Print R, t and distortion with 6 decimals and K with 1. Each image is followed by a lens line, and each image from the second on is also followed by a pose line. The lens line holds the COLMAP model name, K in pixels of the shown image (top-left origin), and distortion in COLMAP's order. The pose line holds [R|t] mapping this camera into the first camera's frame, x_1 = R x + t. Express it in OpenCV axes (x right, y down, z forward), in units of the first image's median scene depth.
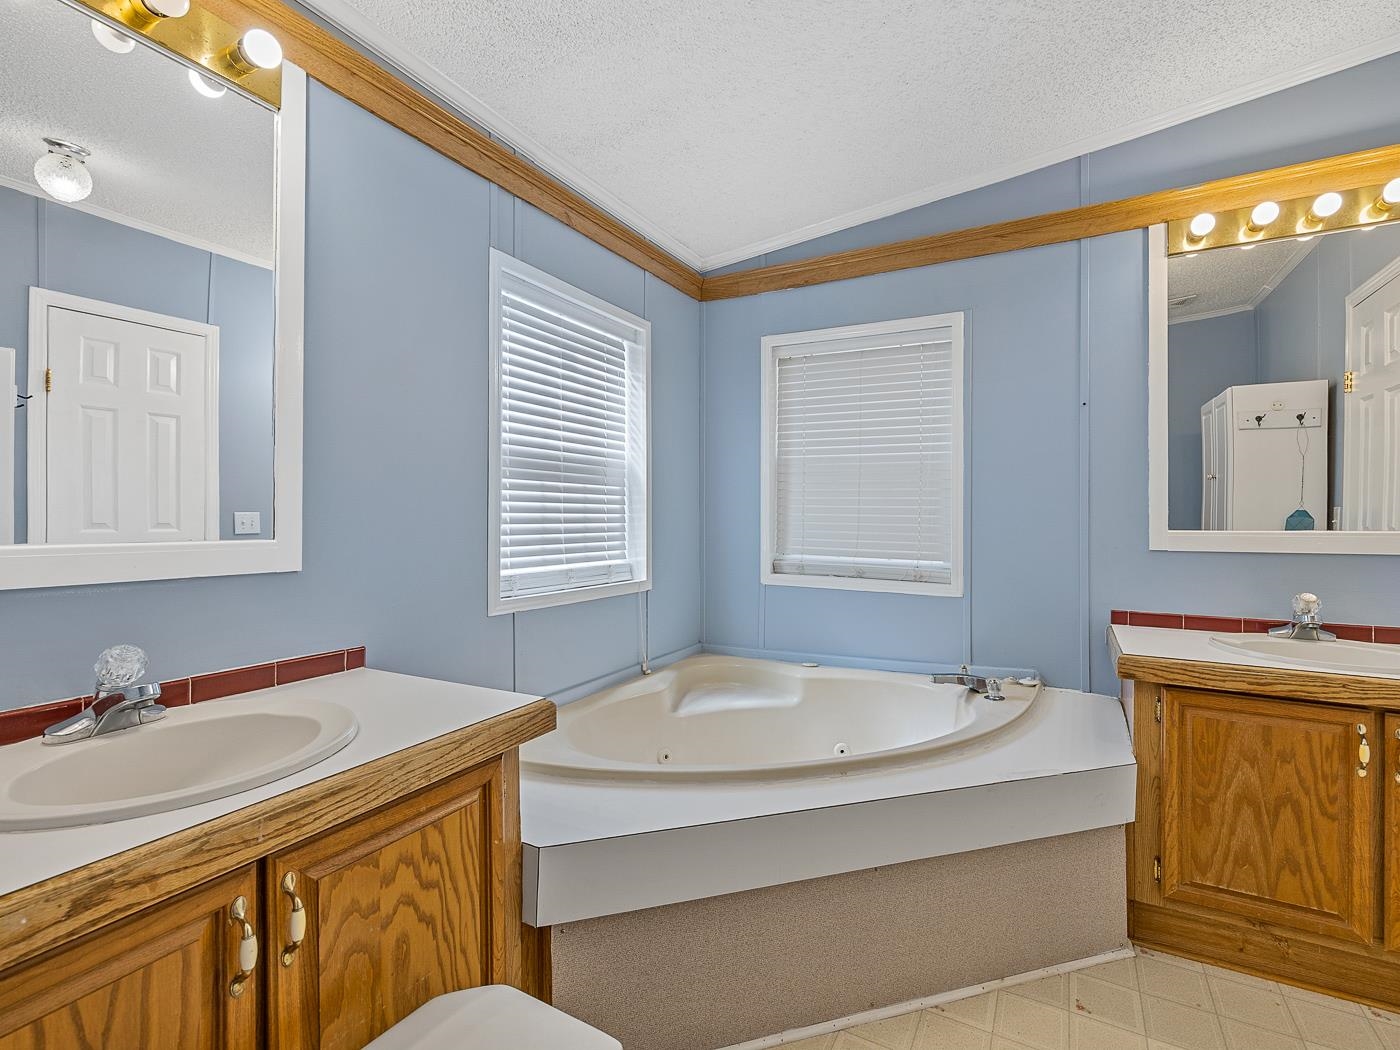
lens RADIAL K [[649.0, 0, 696.8], [0, 649.0, 520.7], [0, 0, 1]] dist [0.000304, -0.000960]
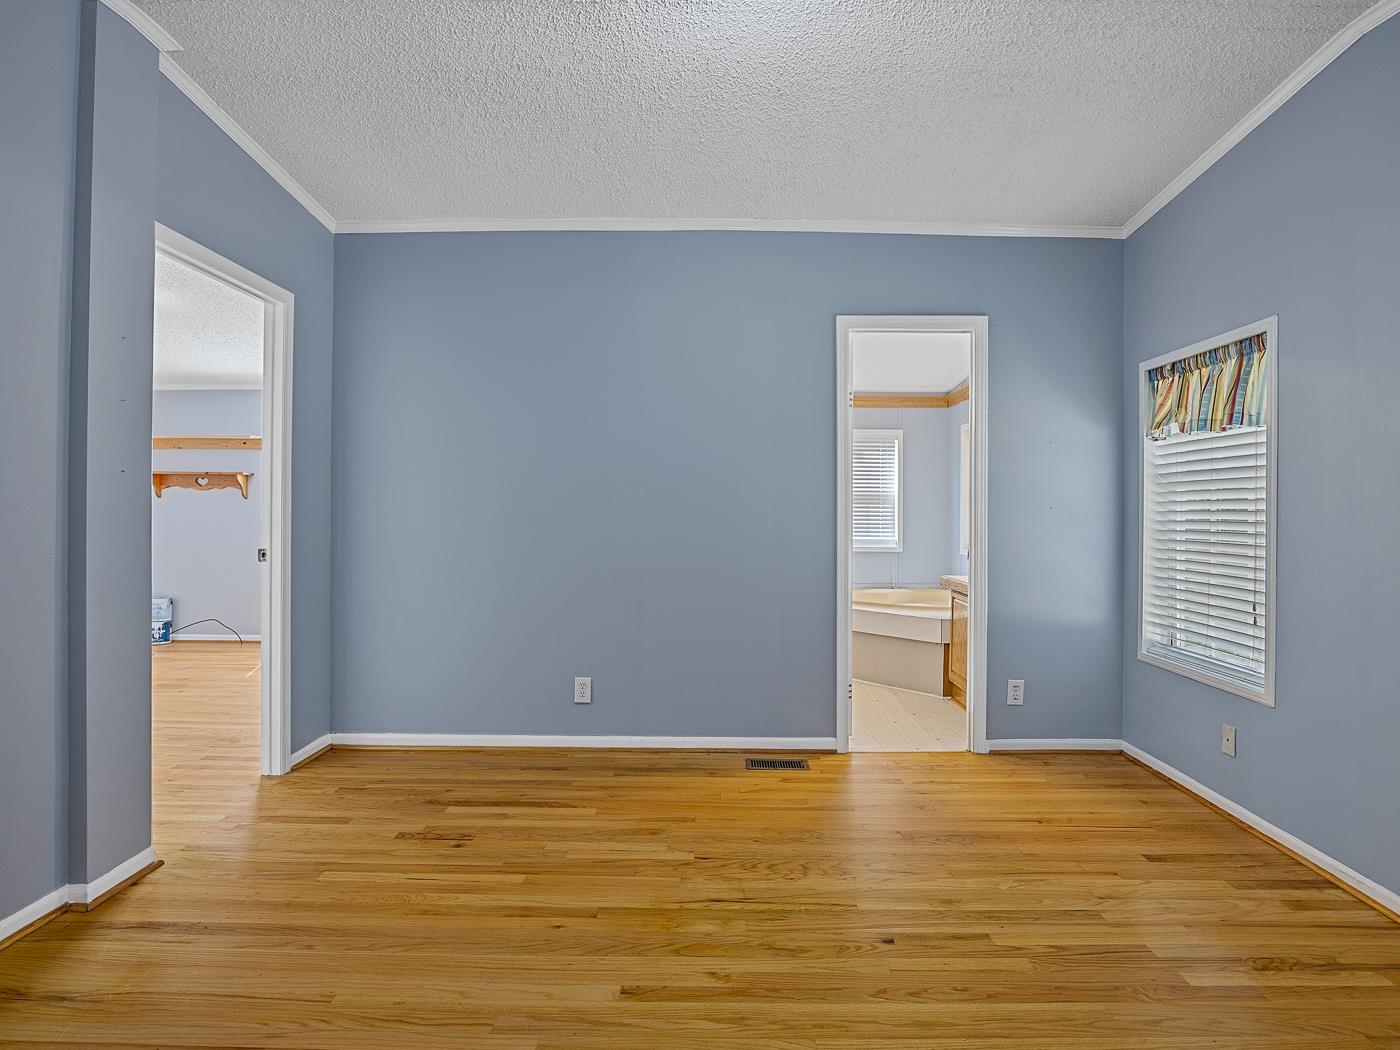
lens RADIAL K [[717.1, 0, 705.1], [0, 717.1, 515.1], [0, 0, 1]] dist [-0.017918, 0.000753]
pose [[0.480003, -0.001818, -0.877265, 2.708790], [-0.006629, 0.999962, -0.005700, 0.000162], [0.877242, 0.008552, 0.479973, -1.157182]]
